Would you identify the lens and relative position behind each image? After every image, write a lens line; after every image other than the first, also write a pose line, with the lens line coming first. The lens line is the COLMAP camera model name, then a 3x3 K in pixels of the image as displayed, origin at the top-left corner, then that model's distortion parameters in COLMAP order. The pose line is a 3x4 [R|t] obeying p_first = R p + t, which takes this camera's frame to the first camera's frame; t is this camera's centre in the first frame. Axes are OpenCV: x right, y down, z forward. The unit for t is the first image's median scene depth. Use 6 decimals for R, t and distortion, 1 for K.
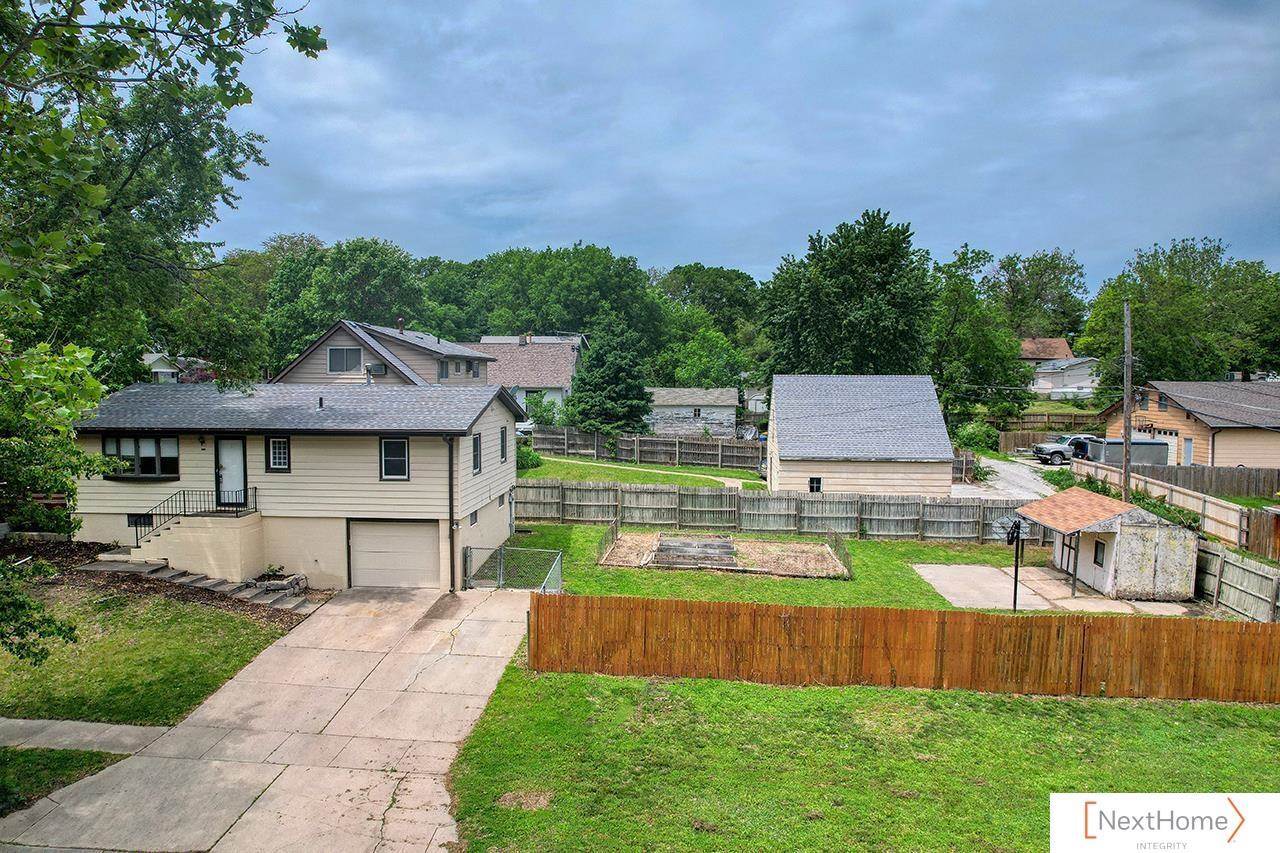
lens RADIAL K [[821.4, 0, 640.0], [0, 821.4, 426.5], [0, 0, 1]] dist [-0.079533, 0.074193]
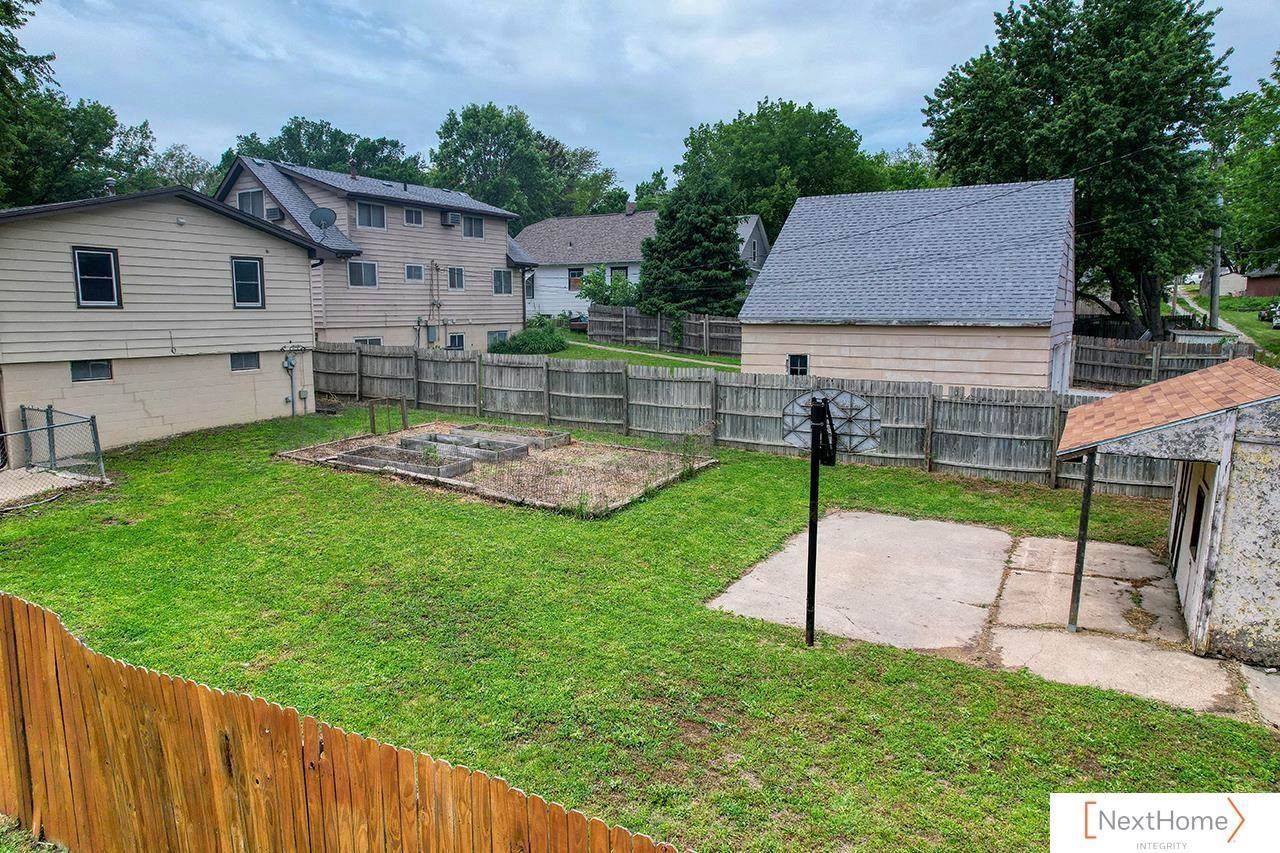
lens RADIAL K [[821.4, 0, 640.0], [0, 821.4, 426.5], [0, 0, 1]] dist [-0.079533, 0.074193]
pose [[0.899151, 0.054835, -0.434189, 0.545599], [-0.020289, 0.996276, 0.083806, 0.098705], [0.437167, -0.066545, 0.896915, 0.626073]]
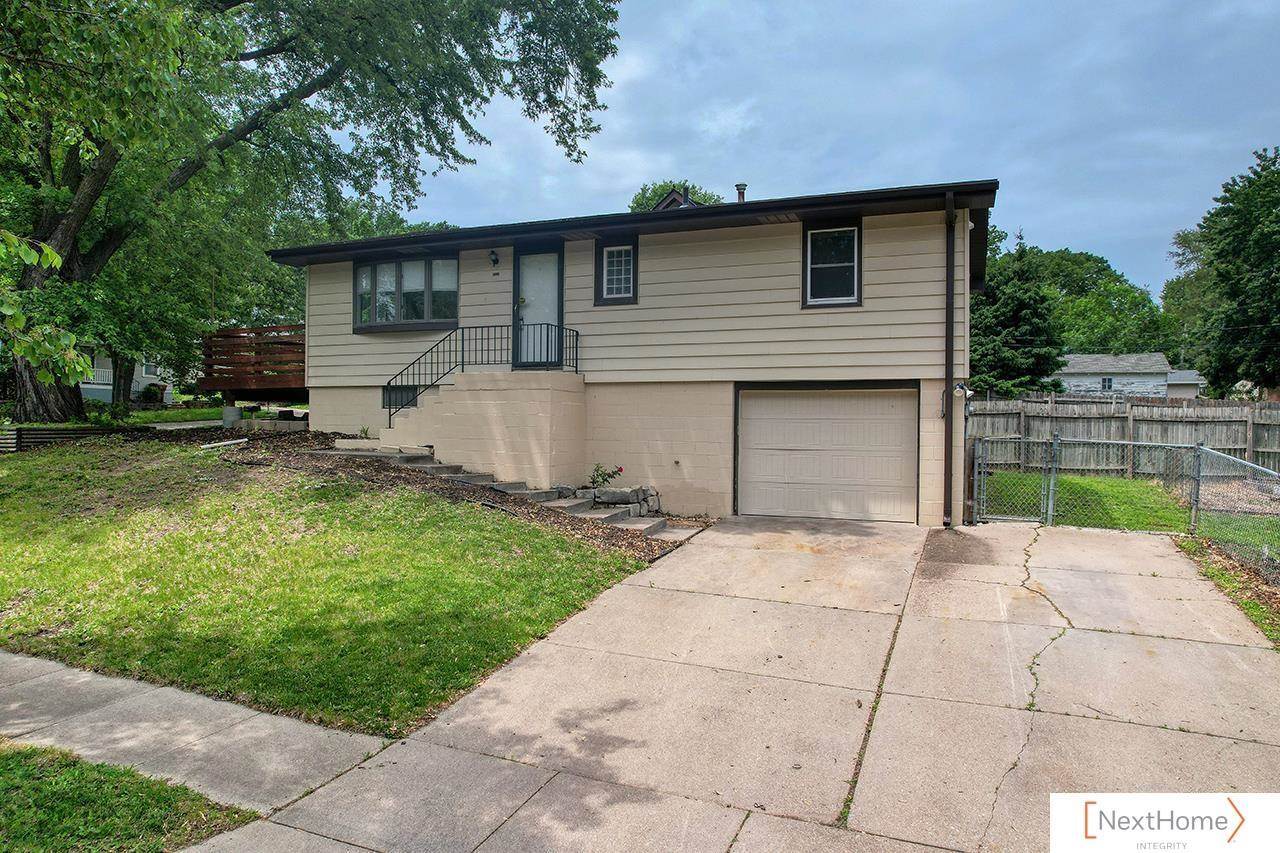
lens RADIAL K [[821.4, 0, 640.0], [0, 821.4, 426.5], [0, 0, 1]] dist [-0.079533, 0.074193]
pose [[0.950652, 0.007693, -0.310163, -0.253444], [-0.025417, 0.998263, -0.053143, 0.172326], [0.309216, 0.058403, 0.949197, 0.470009]]
